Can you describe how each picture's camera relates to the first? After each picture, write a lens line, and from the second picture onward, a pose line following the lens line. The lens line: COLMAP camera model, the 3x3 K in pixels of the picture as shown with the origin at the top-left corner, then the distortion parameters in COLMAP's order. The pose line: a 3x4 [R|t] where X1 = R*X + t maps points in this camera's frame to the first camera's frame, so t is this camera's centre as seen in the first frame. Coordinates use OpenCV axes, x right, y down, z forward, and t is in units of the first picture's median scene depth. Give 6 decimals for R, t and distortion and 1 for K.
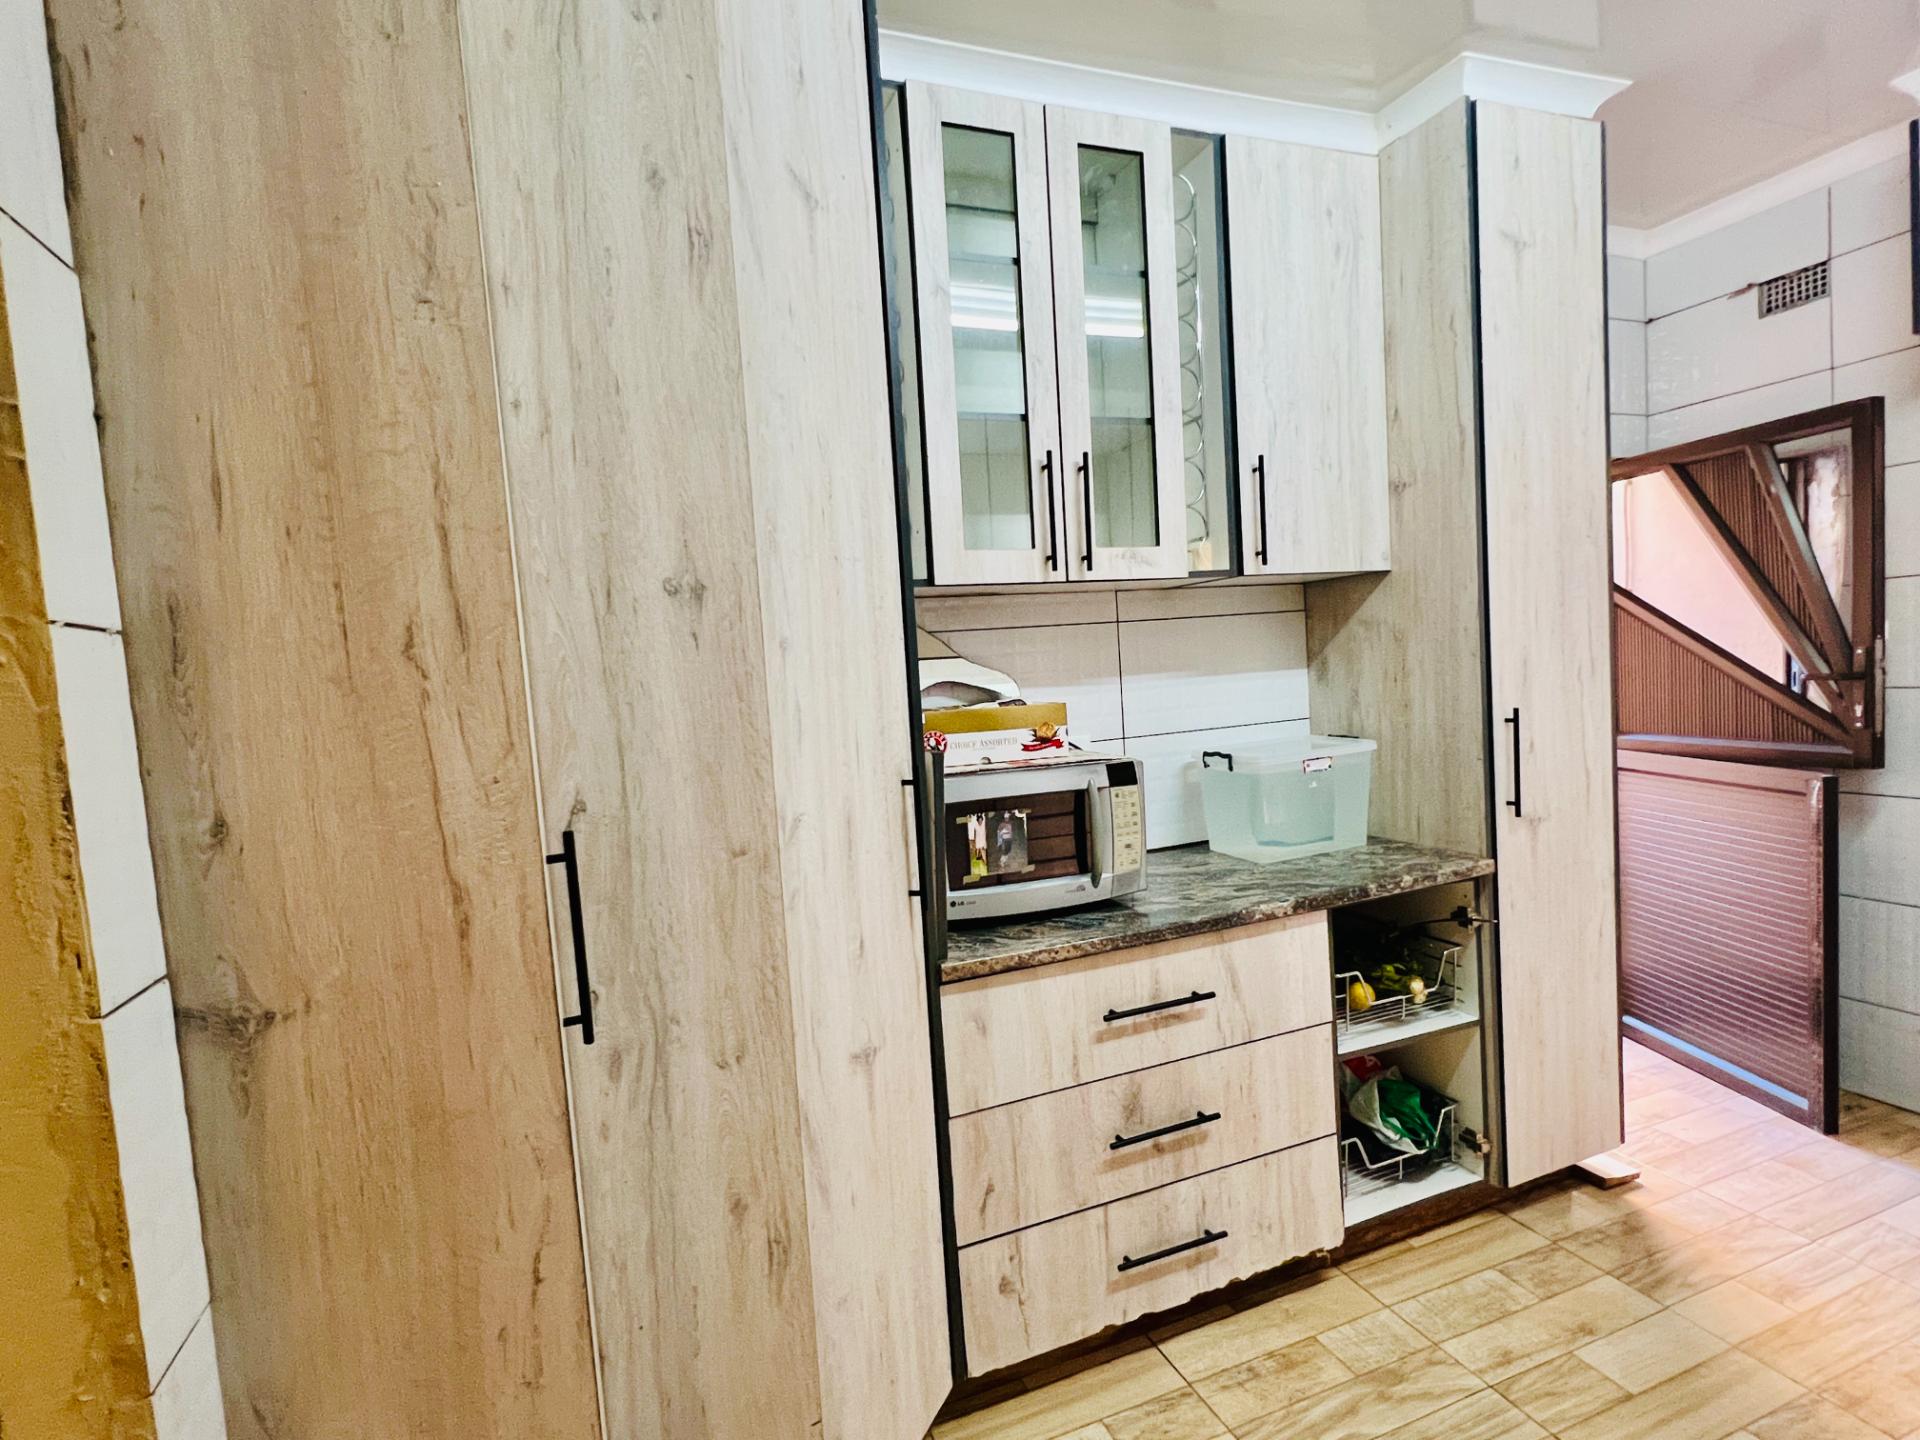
lens RADIAL K [[967.0, 0, 949.2], [0, 967.0, 732.4], [0, 0, 1]] dist [-0.003193, 0.000520]
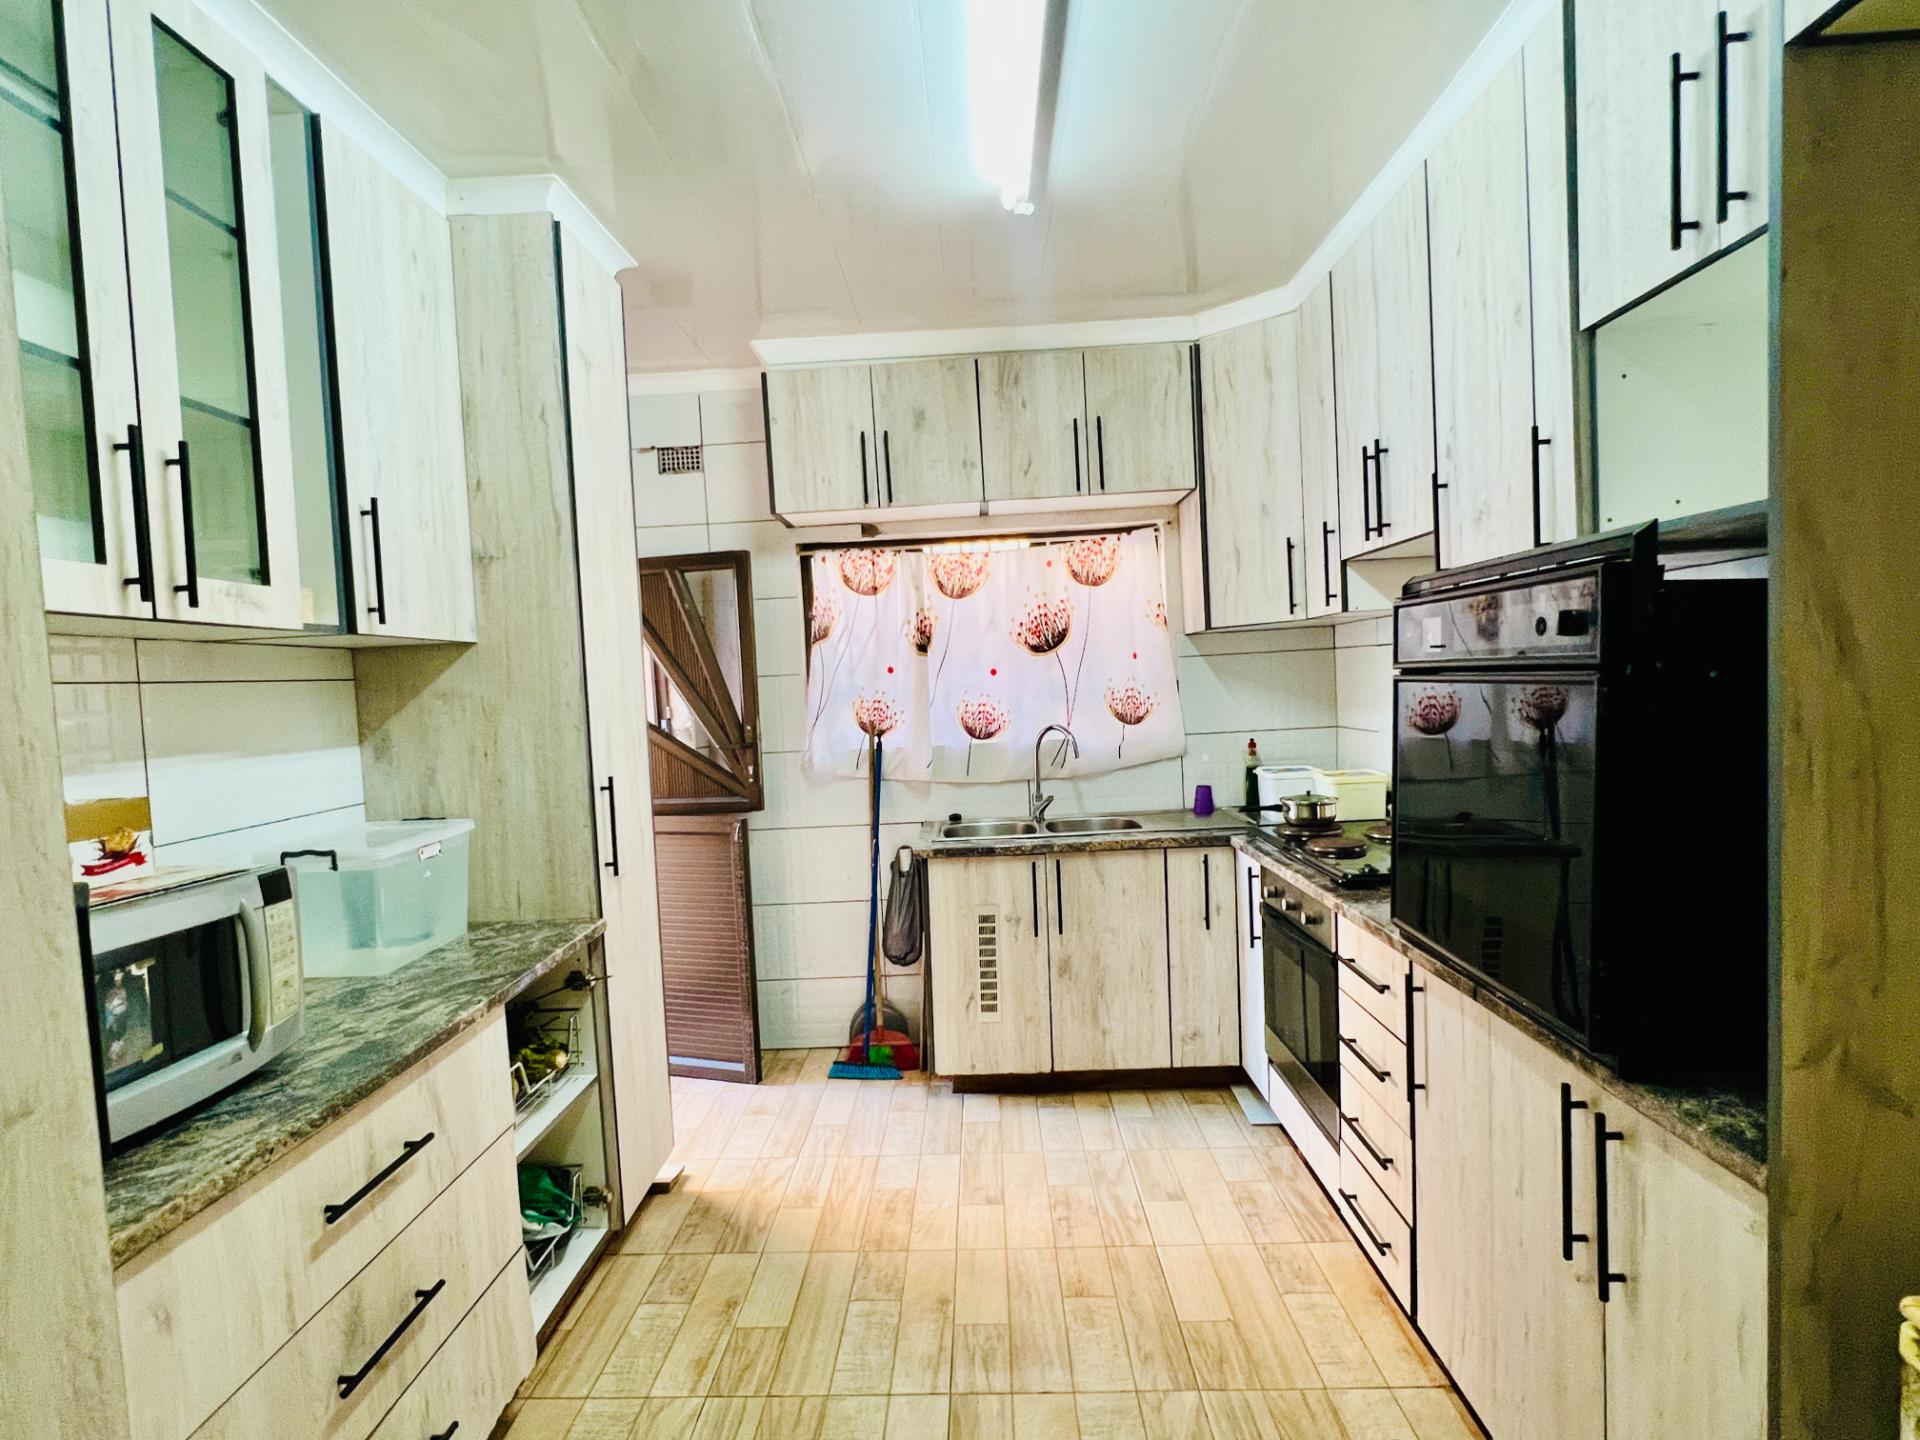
lens RADIAL K [[967.0, 0, 949.2], [0, 967.0, 732.4], [0, 0, 1]] dist [-0.003193, 0.000520]
pose [[0.393913, -0.001365, 0.919147, -0.269732], [0.083697, 0.995898, -0.034391, -0.005275], [-0.915329, 0.090477, 0.392411, 0.210406]]
